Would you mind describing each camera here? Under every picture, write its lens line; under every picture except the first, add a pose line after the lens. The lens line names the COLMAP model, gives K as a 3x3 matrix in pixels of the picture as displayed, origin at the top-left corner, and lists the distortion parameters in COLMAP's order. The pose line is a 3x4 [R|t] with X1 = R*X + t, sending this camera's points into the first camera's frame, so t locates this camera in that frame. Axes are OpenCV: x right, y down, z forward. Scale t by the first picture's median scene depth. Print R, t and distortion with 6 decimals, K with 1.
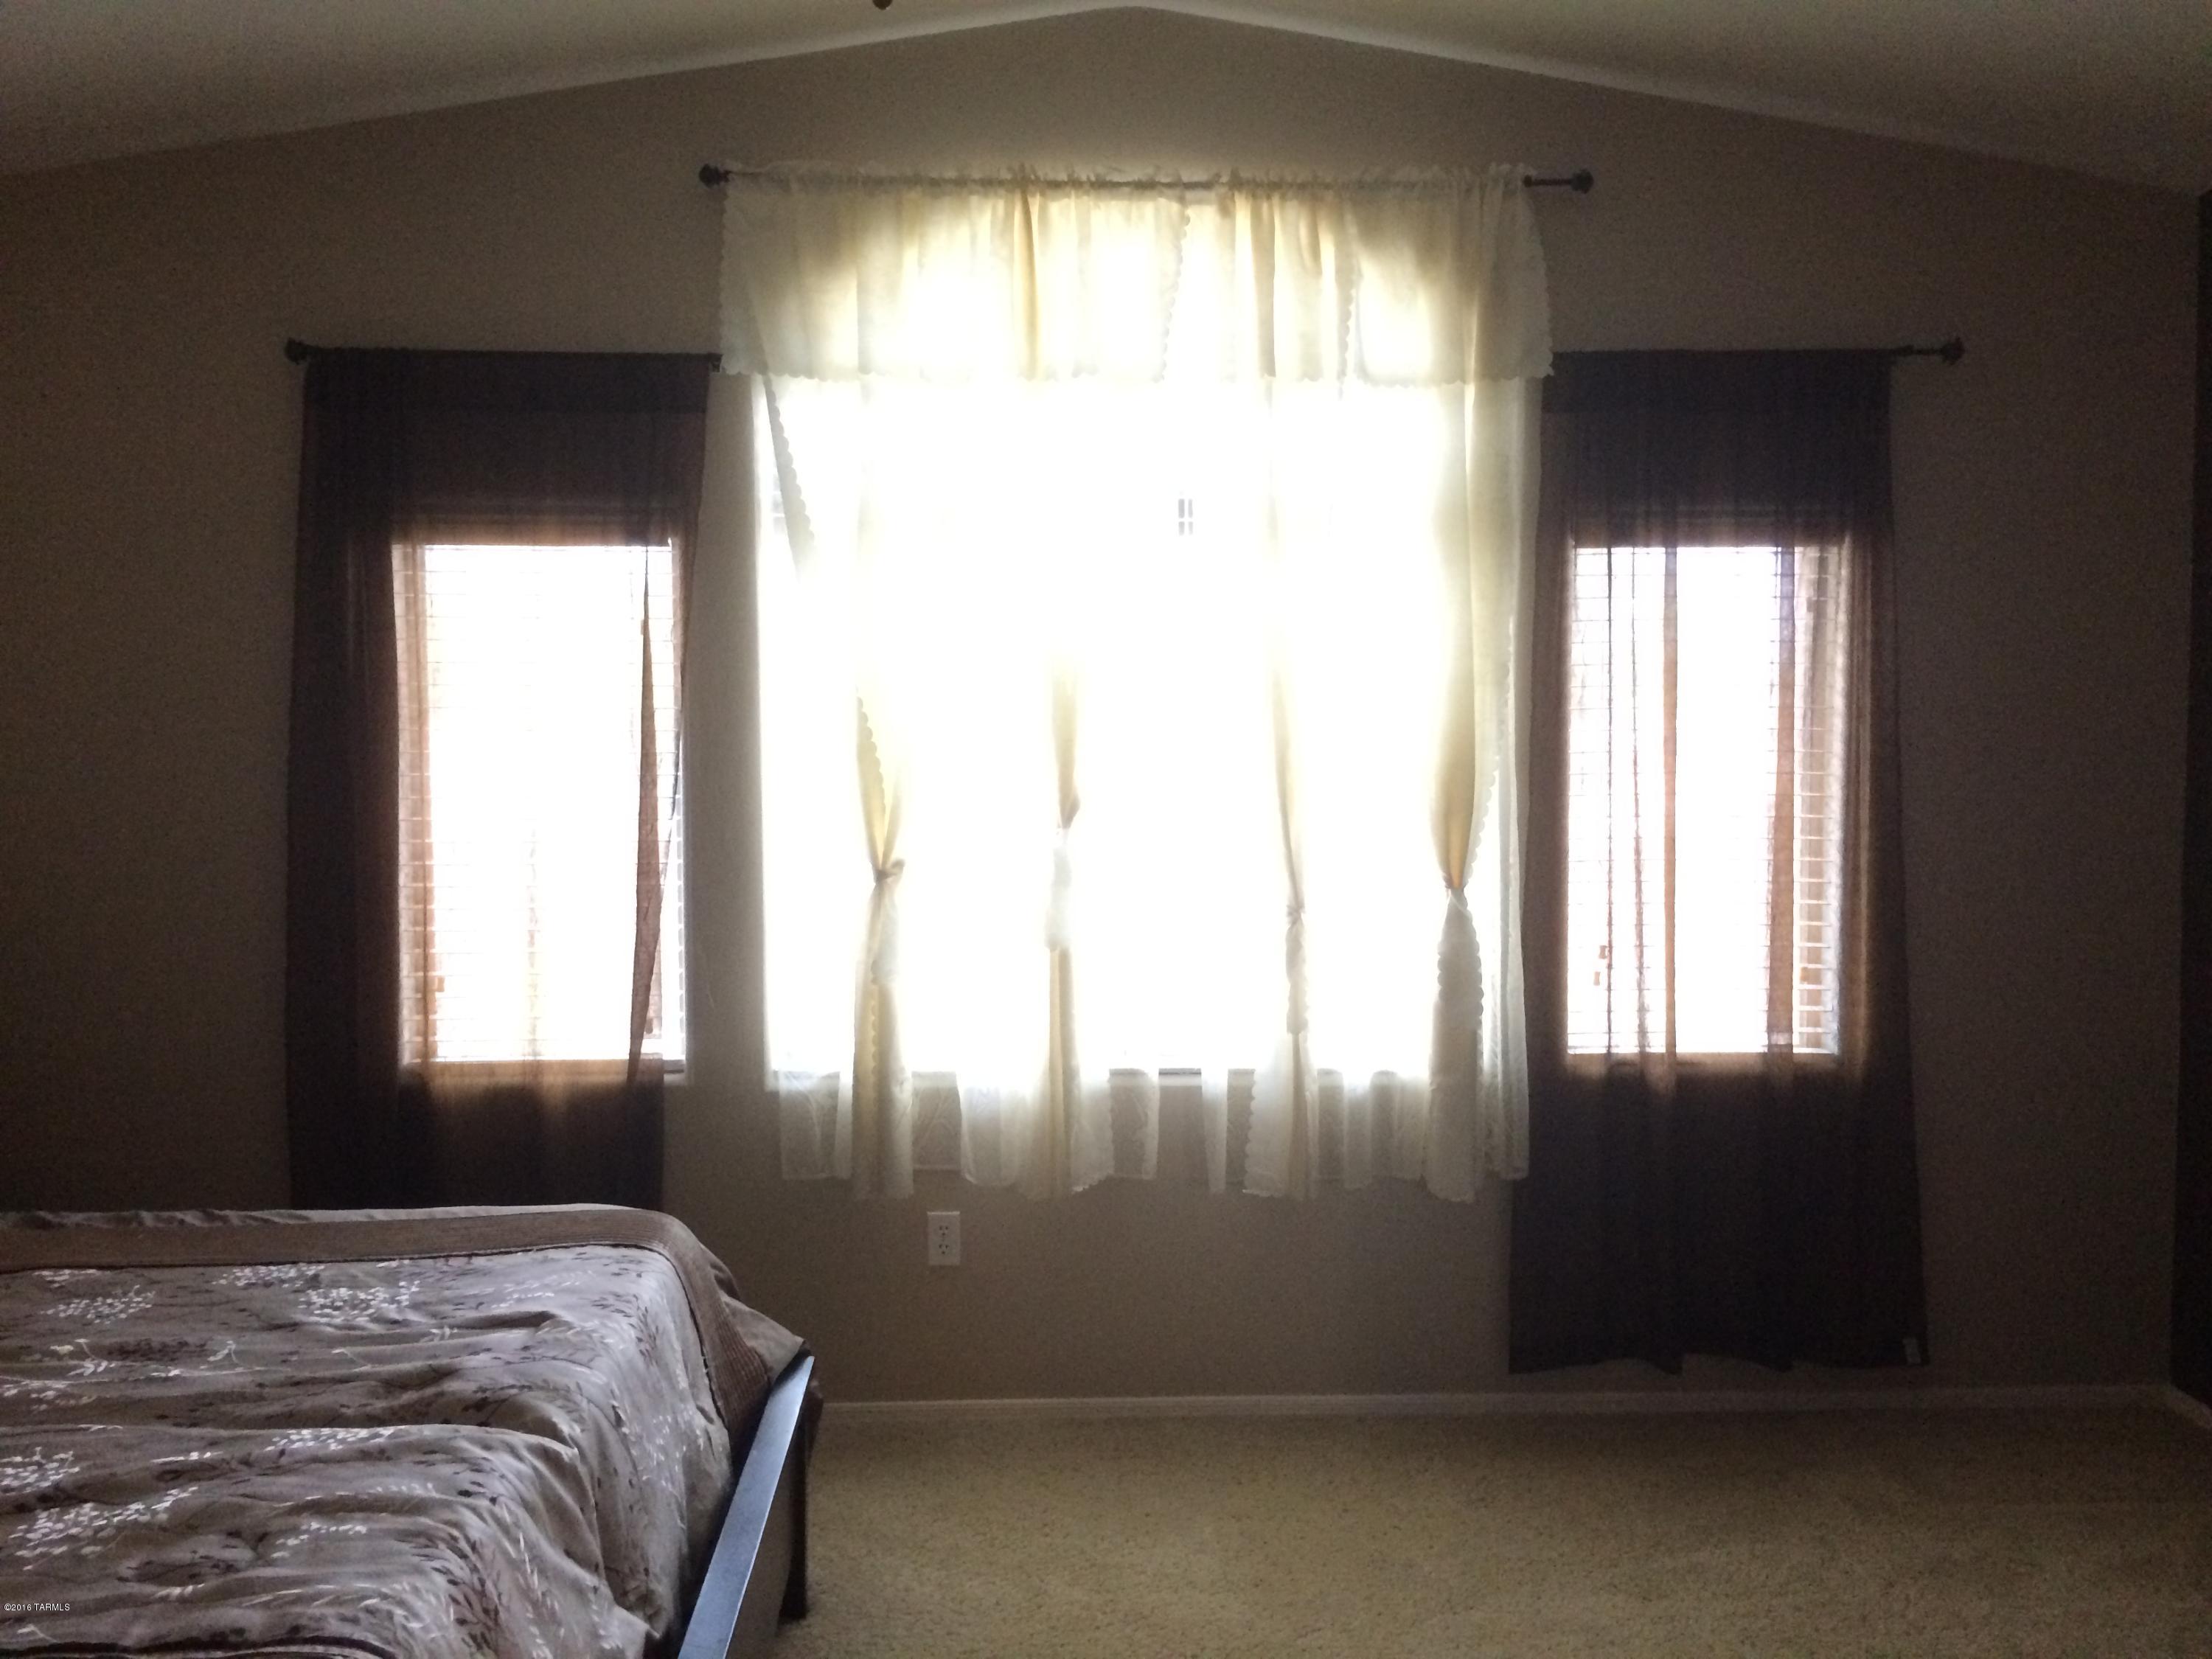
lens RADIAL K [[1903.8, 0, 1106.0], [0, 1903.8, 829.5], [0, 0, 1]] dist [0.074966, -0.076808]
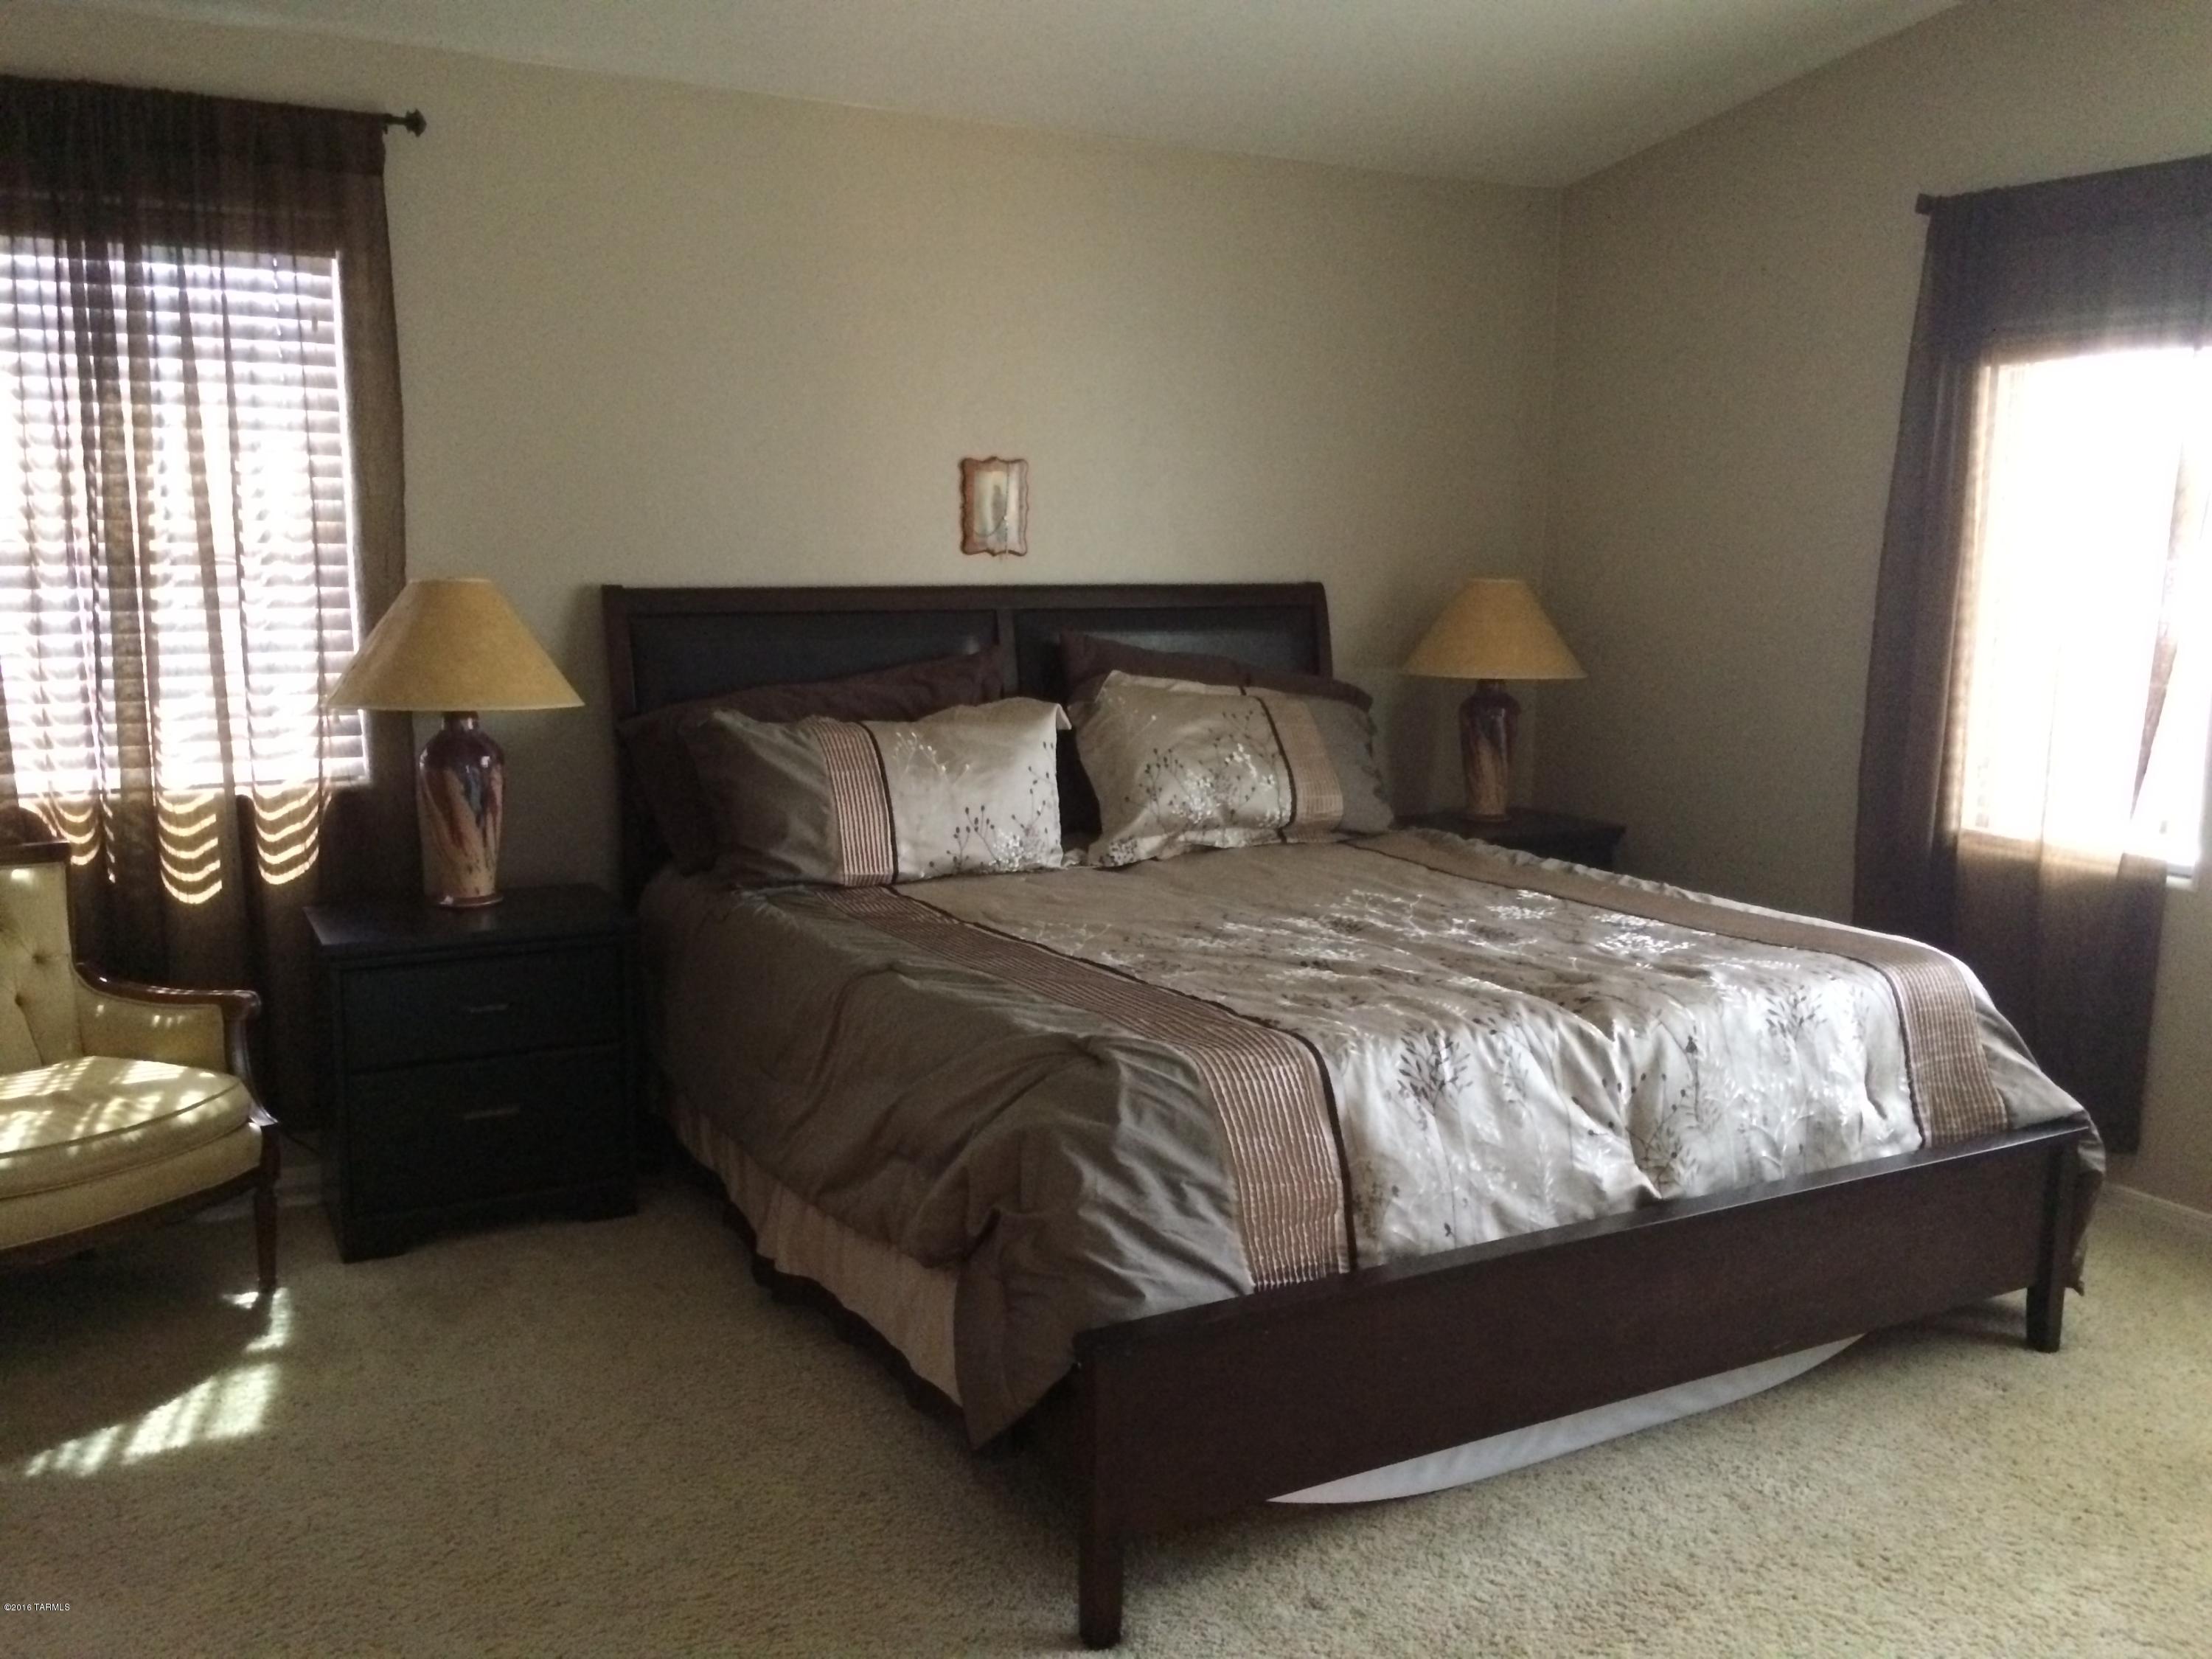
lens RADIAL K [[1903.8, 0, 1106.0], [0, 1903.8, 829.5], [0, 0, 1]] dist [0.074966, -0.076808]
pose [[0.458245, 0.144203, -0.877050, 0.763031], [-0.067041, 0.989548, 0.127672, 0.018231], [0.886294, 0.000293, 0.463123, 0.033609]]
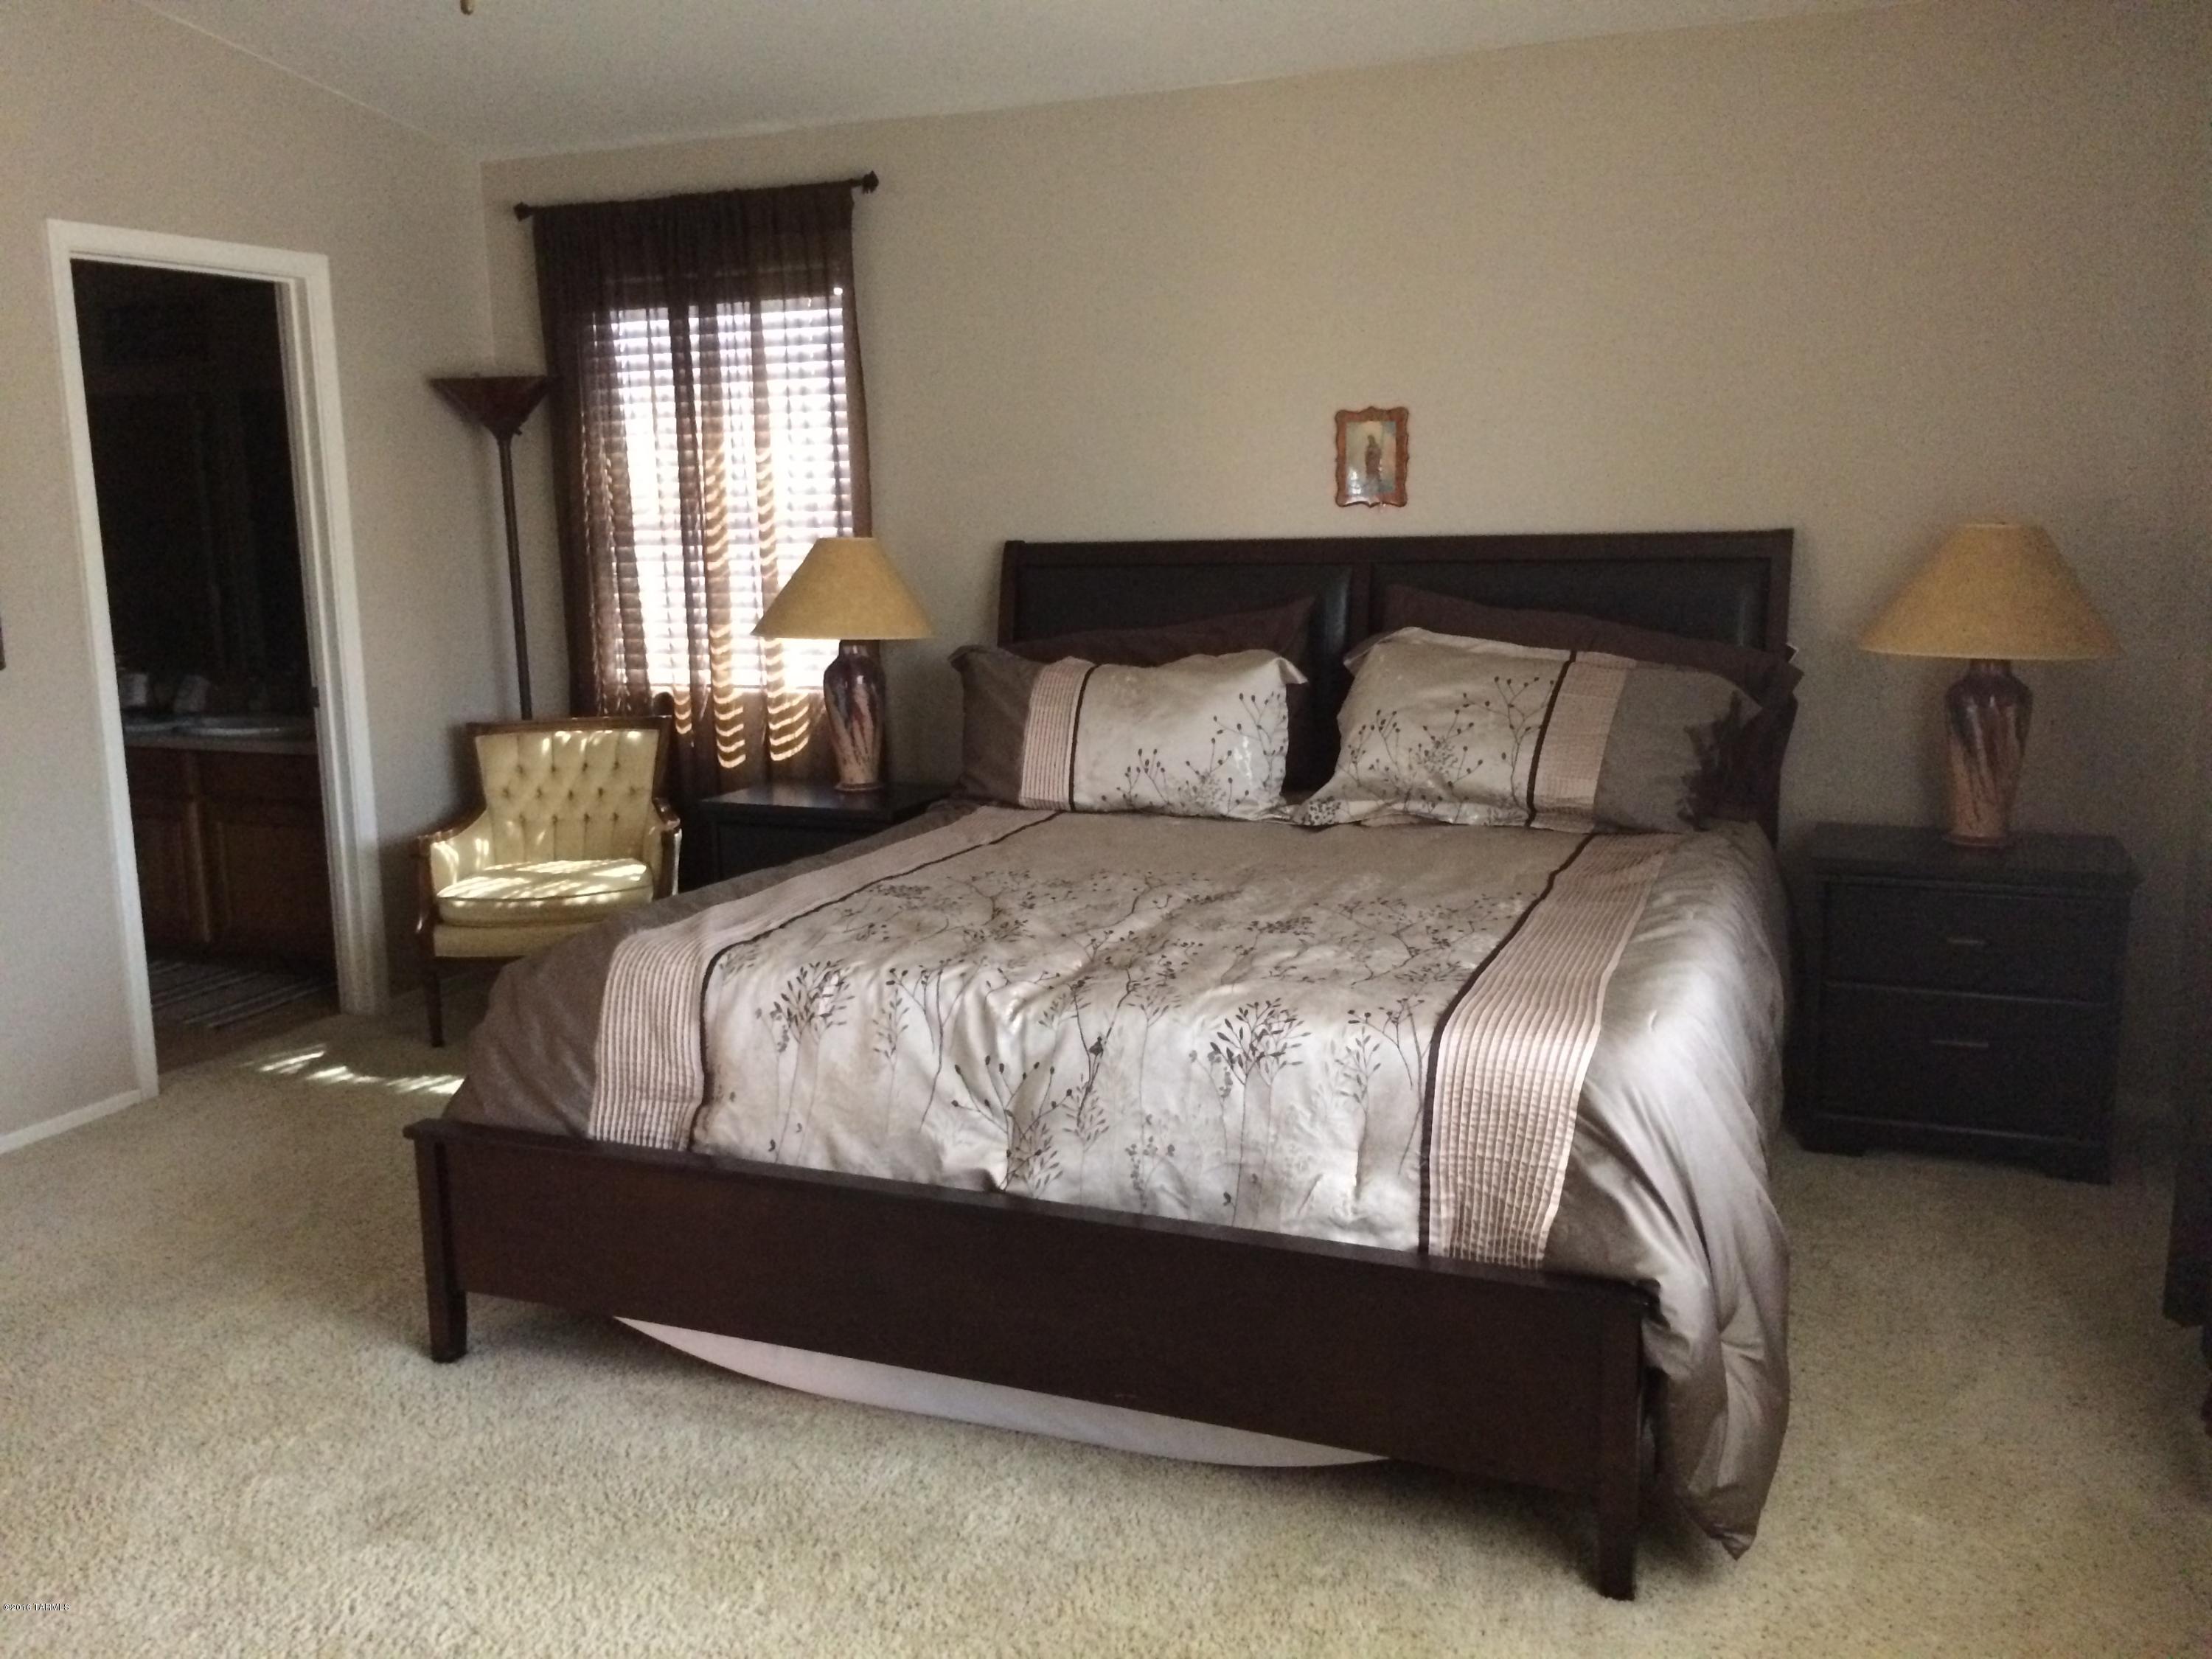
lens RADIAL K [[1895.2, 0, 1103.9], [0, 1895.2, 841.8], [0, 0, 1]] dist [0.054602, 0.001232]
pose [[-0.420728, 0.176797, -0.889793, 0.862644], [-0.034913, 0.976944, 0.210622, -0.080696], [0.906515, 0.119680, -0.404855, 1.606244]]
